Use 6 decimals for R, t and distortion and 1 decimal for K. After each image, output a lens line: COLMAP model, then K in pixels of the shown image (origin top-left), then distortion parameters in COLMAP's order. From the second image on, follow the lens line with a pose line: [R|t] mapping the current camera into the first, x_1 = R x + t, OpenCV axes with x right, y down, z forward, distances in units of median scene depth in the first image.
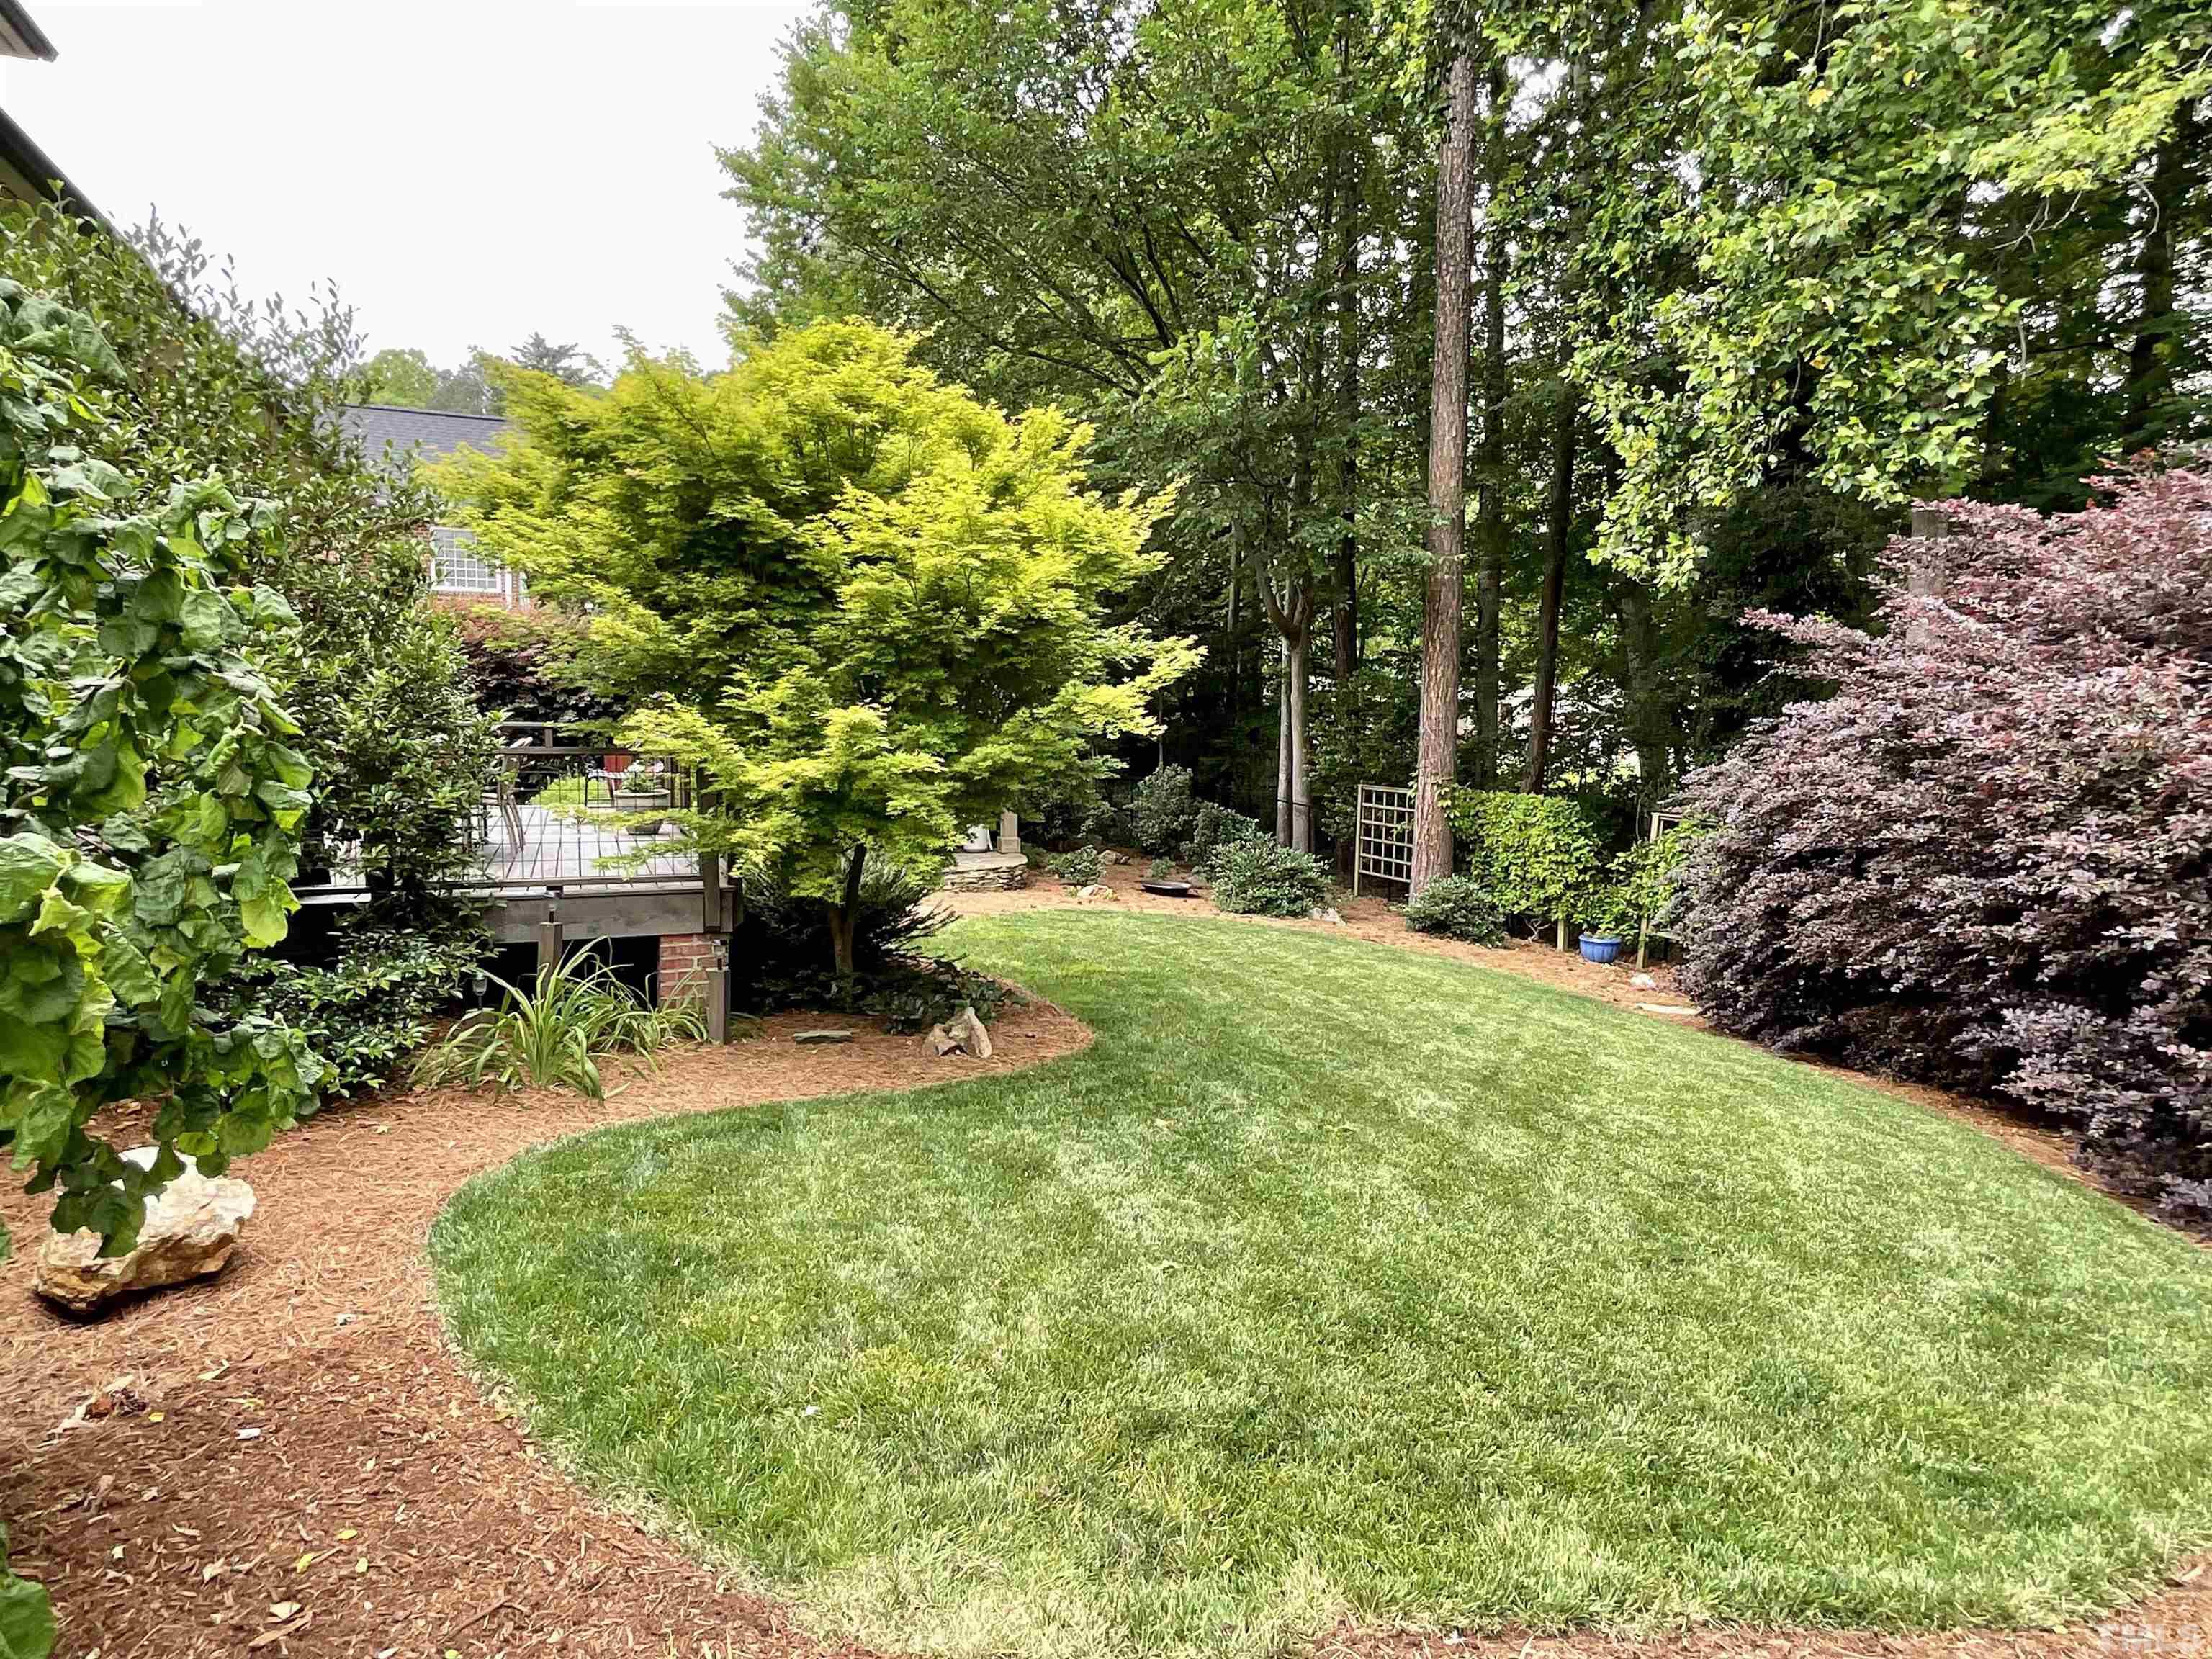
lens RADIAL K [[1263.5, 0, 1106.0], [0, 1263.5, 829.5], [0, 0, 1]] dist [-0.001124, 0.003823]
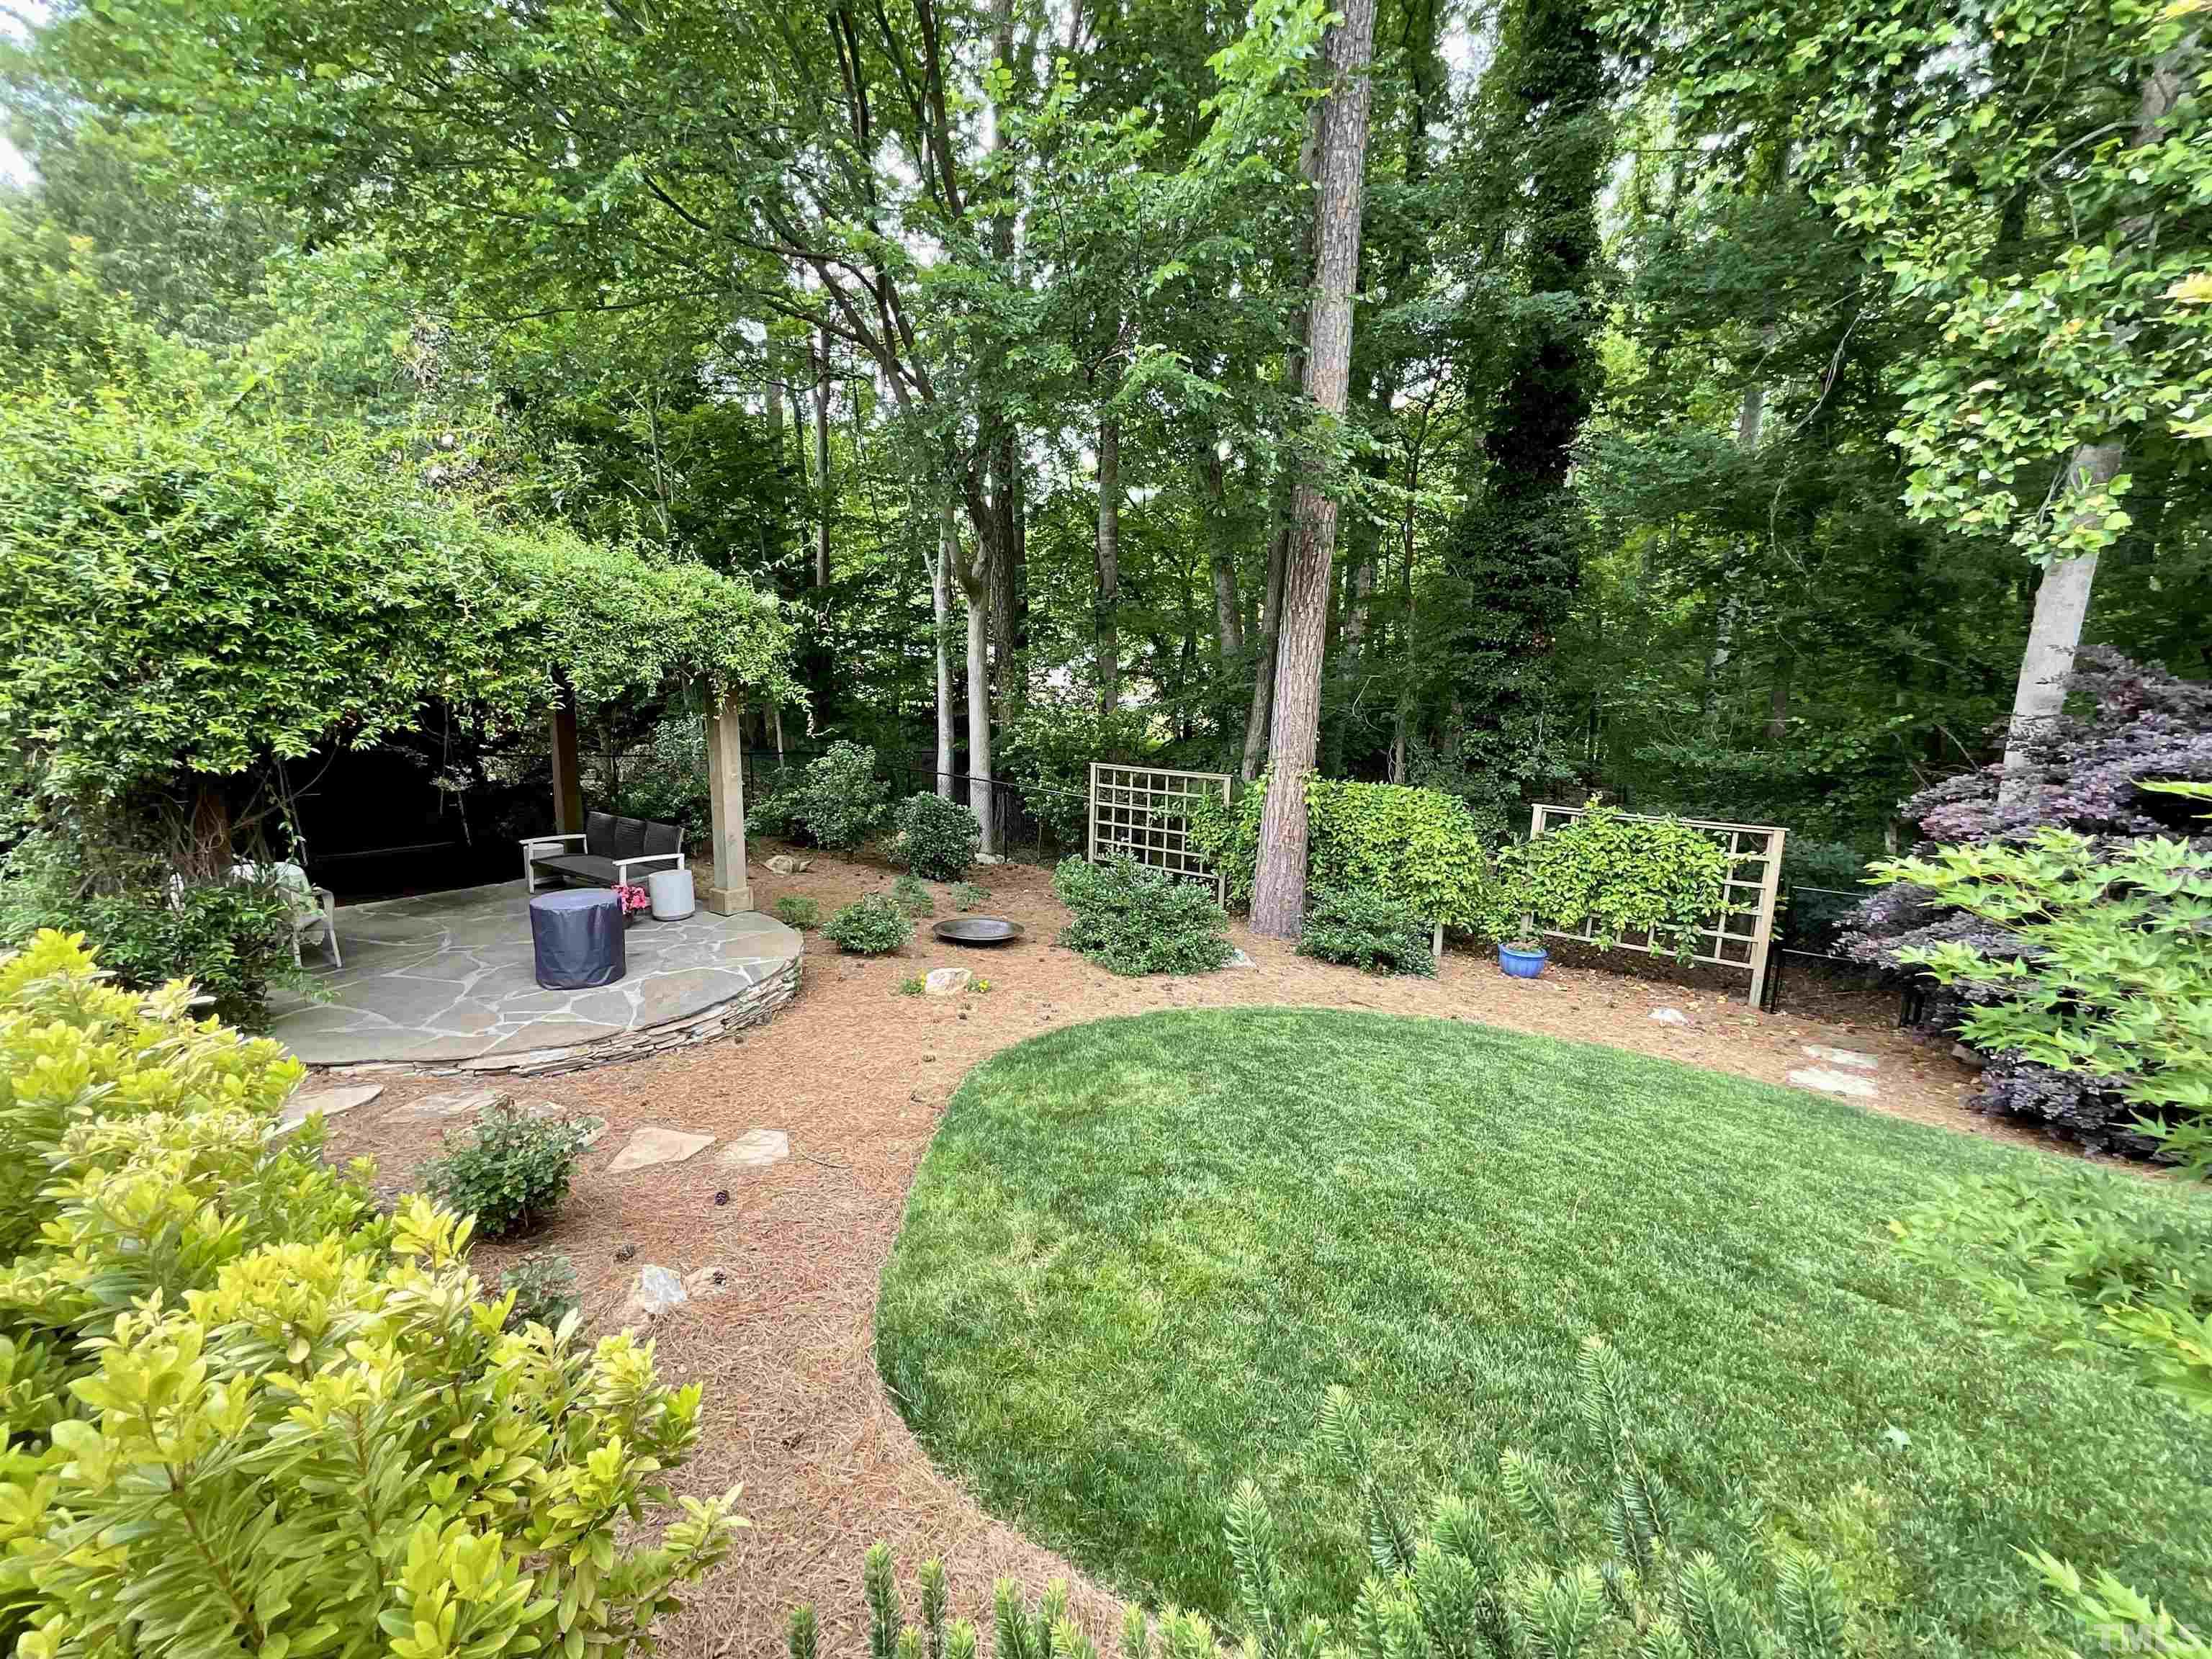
lens RADIAL K [[876.5, 0, 1106.0], [0, 876.5, 829.5], [0, 0, 1]] dist [-0.000161, -0.000022]
pose [[0.856039, -0.087963, 0.509372, -0.195553], [0.045552, 0.994418, 0.095171, -0.083192], [-0.514900, -0.058267, 0.855268, 0.815671]]
